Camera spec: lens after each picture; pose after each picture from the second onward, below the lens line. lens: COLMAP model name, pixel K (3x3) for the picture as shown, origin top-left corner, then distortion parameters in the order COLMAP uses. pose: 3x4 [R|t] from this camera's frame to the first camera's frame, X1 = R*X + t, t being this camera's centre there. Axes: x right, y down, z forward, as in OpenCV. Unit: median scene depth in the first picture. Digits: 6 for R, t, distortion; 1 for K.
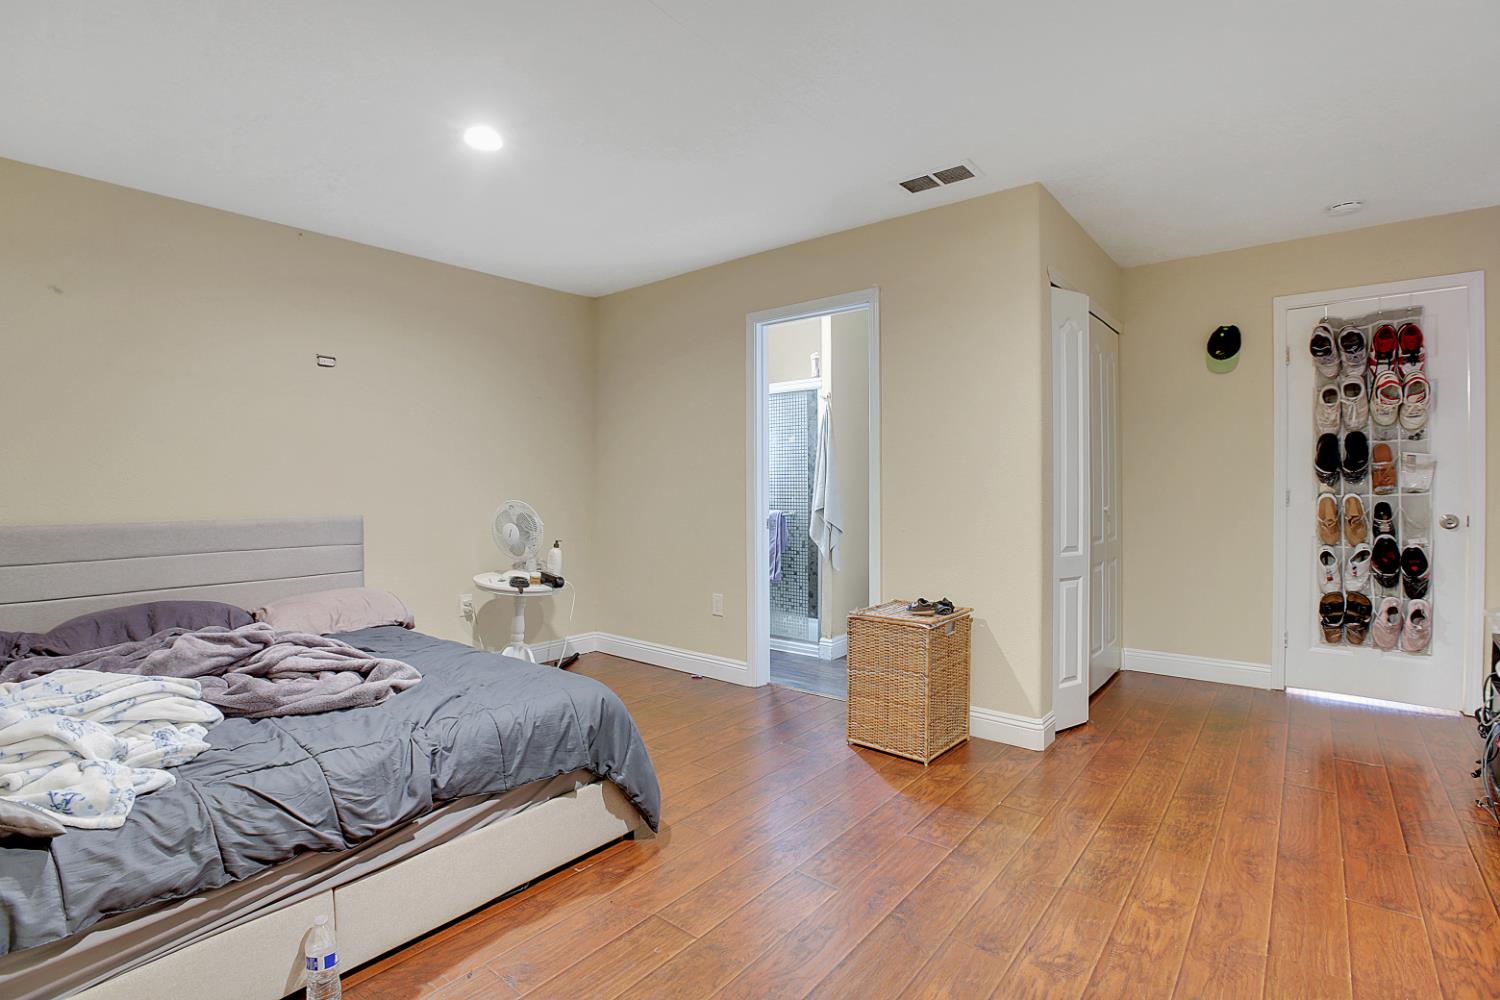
lens RADIAL K [[698.8, 0, 746.0], [0, 698.8, 477.8], [0, 0, 1]] dist [-0.049026, 0.009482]
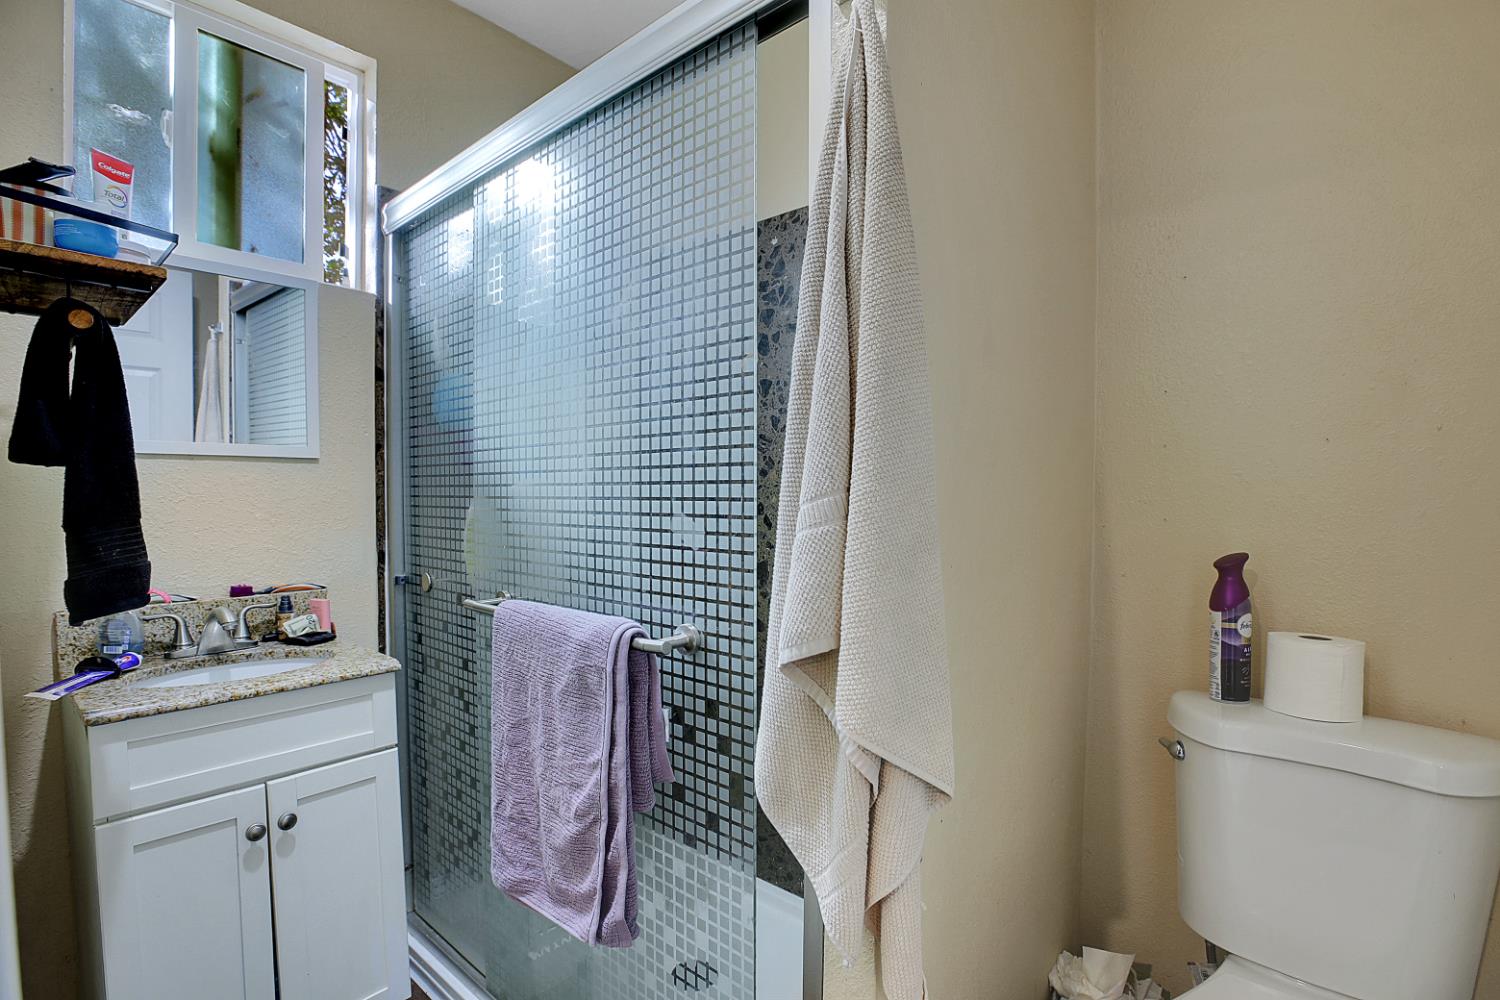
lens RADIAL K [[698.8, 0, 746.0], [0, 698.8, 477.8], [0, 0, 1]] dist [-0.049026, 0.009482]
pose [[0.999499, 0.005643, -0.031143, 0.094701], [-0.004958, 0.999745, 0.022029, -0.000728], [0.031259, -0.021863, 0.999272, 0.833366]]
